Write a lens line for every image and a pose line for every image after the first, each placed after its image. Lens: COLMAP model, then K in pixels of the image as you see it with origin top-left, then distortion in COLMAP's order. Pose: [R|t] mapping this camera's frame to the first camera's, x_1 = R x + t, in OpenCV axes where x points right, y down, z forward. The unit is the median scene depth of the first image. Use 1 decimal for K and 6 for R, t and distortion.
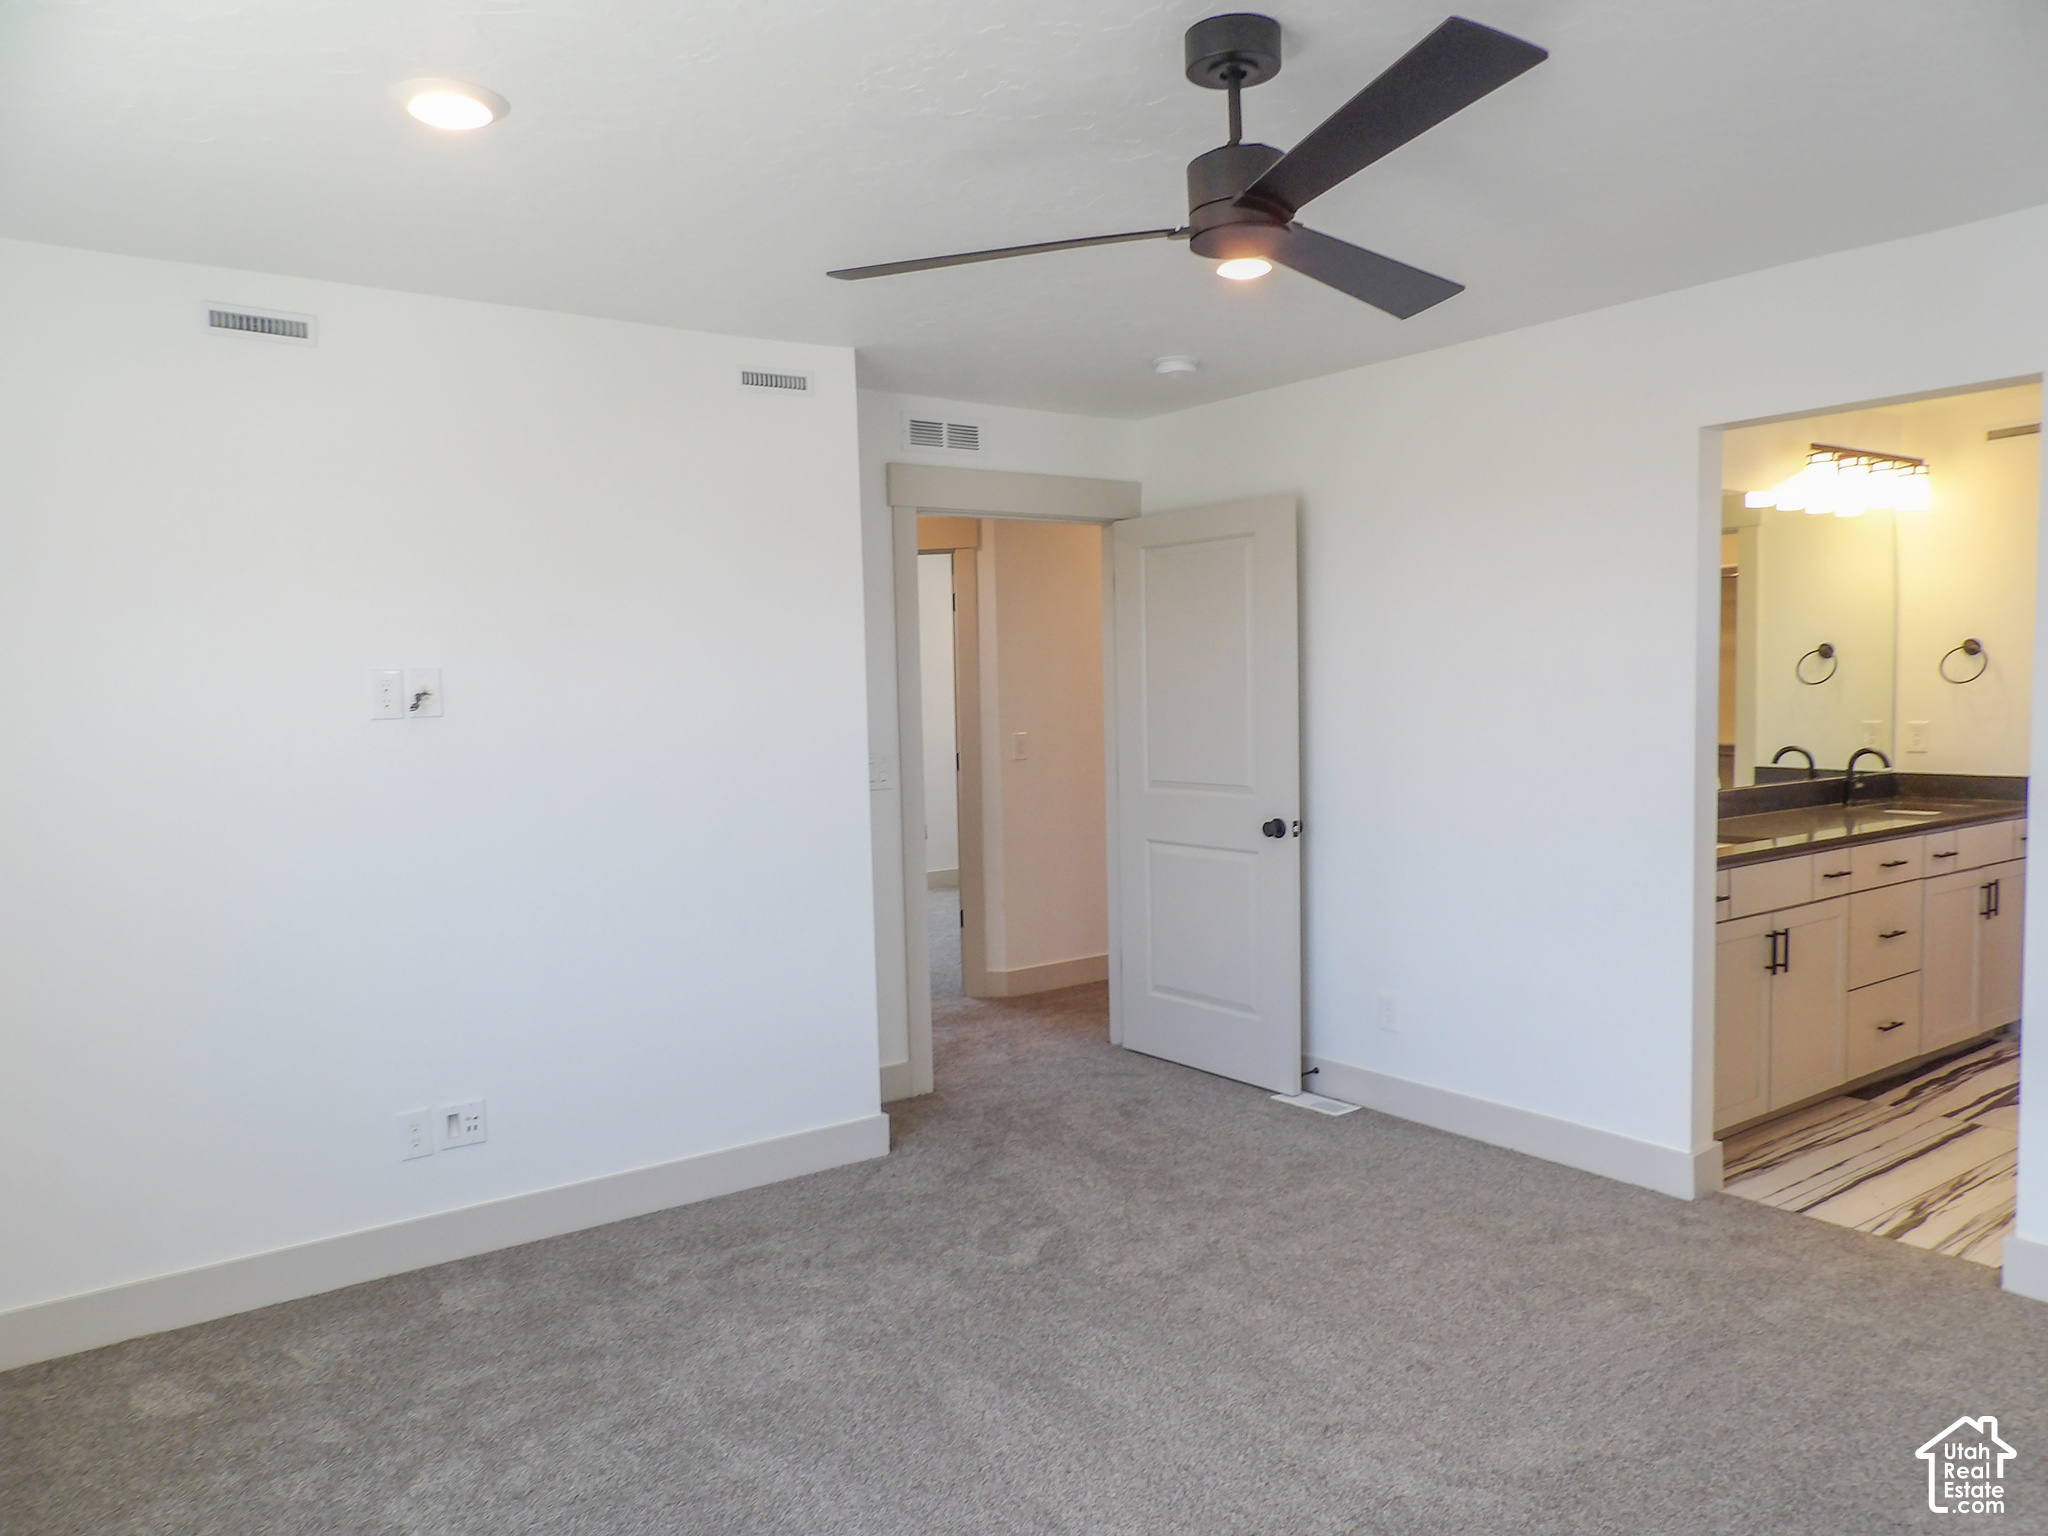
lens RADIAL K [[1452.1, 0, 1030.7], [0, 1452.1, 786.4], [0, 0, 1]] dist [-0.033235, 0.032640]
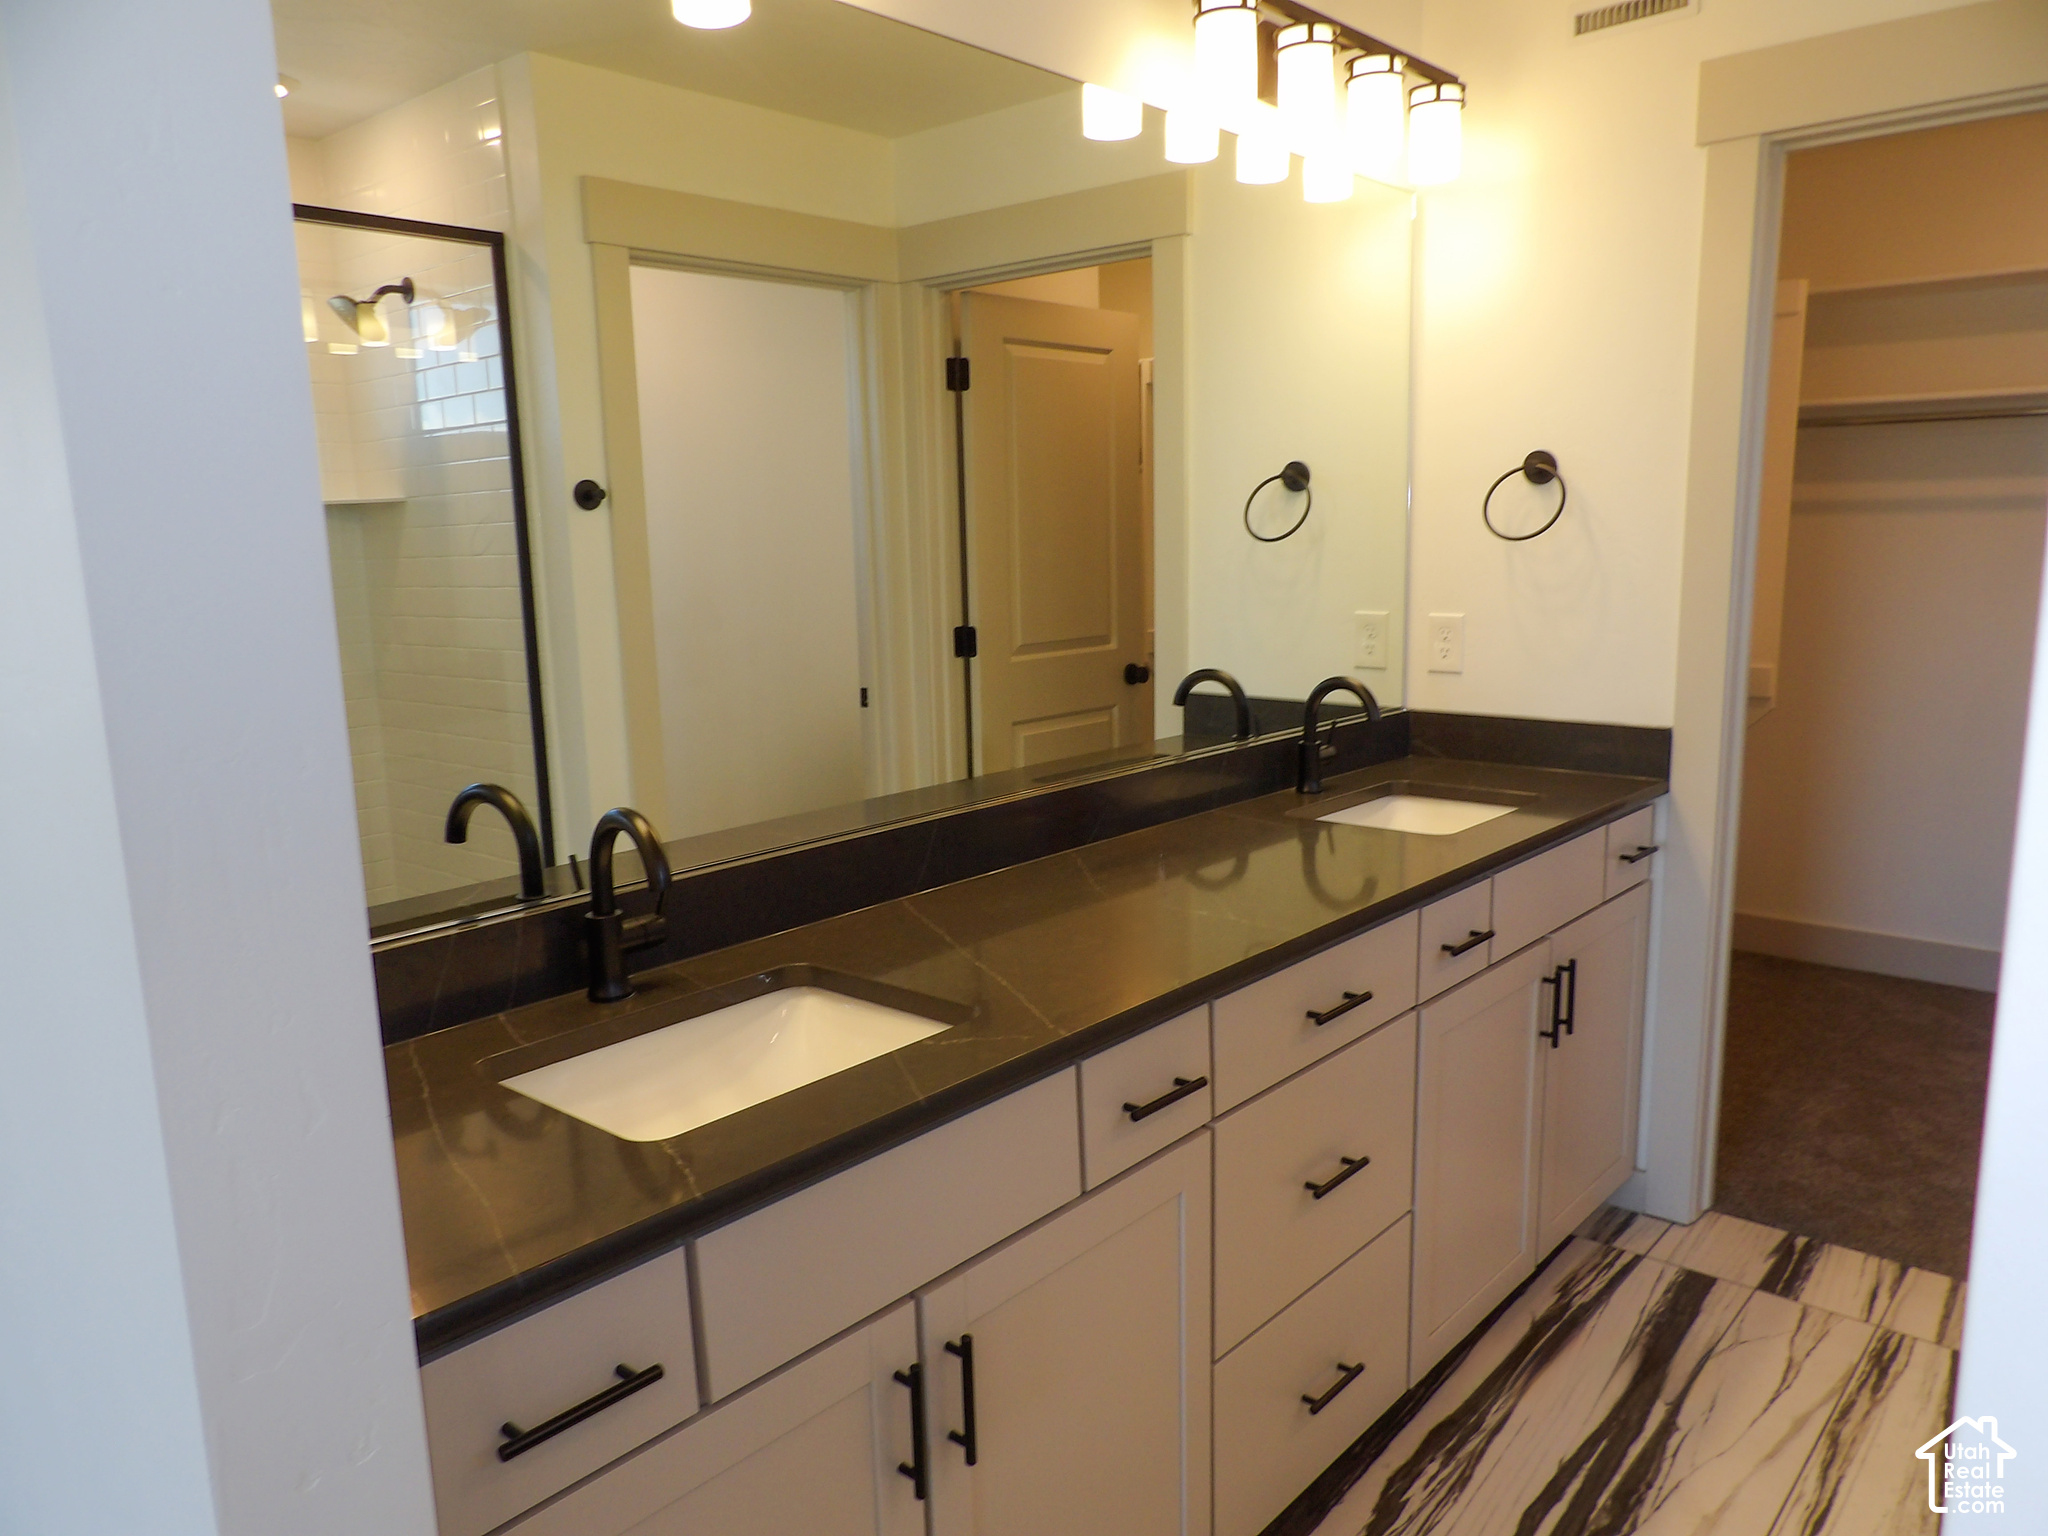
lens RADIAL K [[1452.1, 0, 1030.7], [0, 1452.1, 786.4], [0, 0, 1]] dist [-0.033235, 0.032640]
pose [[0.973992, -0.040768, 0.222885, 0.366687], [0.017873, 0.994439, 0.103788, -0.041739], [-0.225877, -0.097105, 0.969304, 0.544860]]
